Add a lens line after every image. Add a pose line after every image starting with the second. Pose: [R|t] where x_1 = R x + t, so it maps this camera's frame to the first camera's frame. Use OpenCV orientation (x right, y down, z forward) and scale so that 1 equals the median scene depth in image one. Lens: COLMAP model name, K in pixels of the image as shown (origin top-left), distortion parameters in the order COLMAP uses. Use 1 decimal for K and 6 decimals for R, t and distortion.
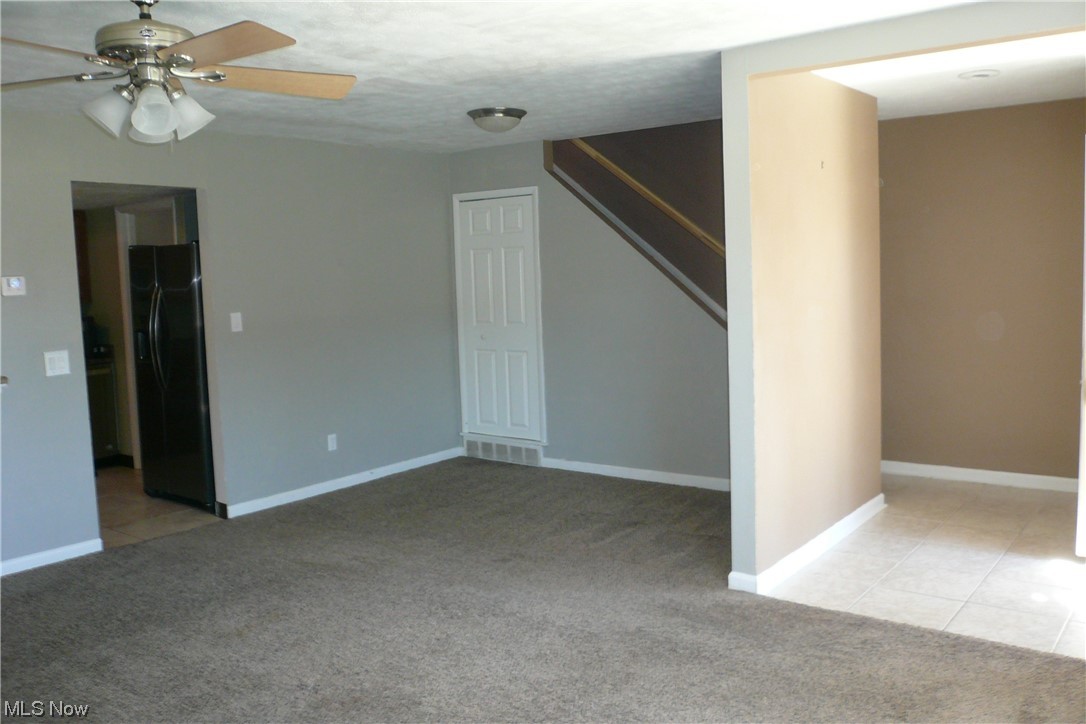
lens RADIAL K [[910.4, 0, 543.0], [0, 910.4, 362.0], [0, 0, 1]] dist [-0.088153, 0.063435]
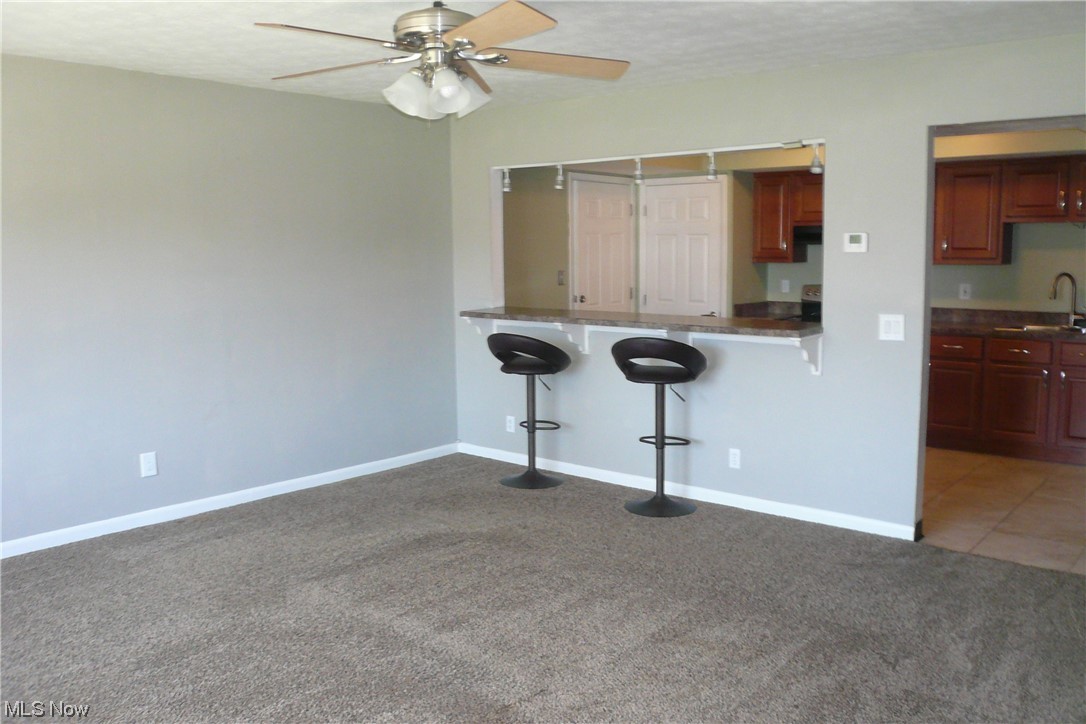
lens RADIAL K [[910.4, 0, 543.0], [0, 910.4, 362.0], [0, 0, 1]] dist [-0.088153, 0.063435]
pose [[-0.053173, 0.154458, -0.986568, 0.404324], [-0.090733, 0.983131, 0.158810, -0.078616], [0.994455, 0.097958, -0.038261, 0.672287]]
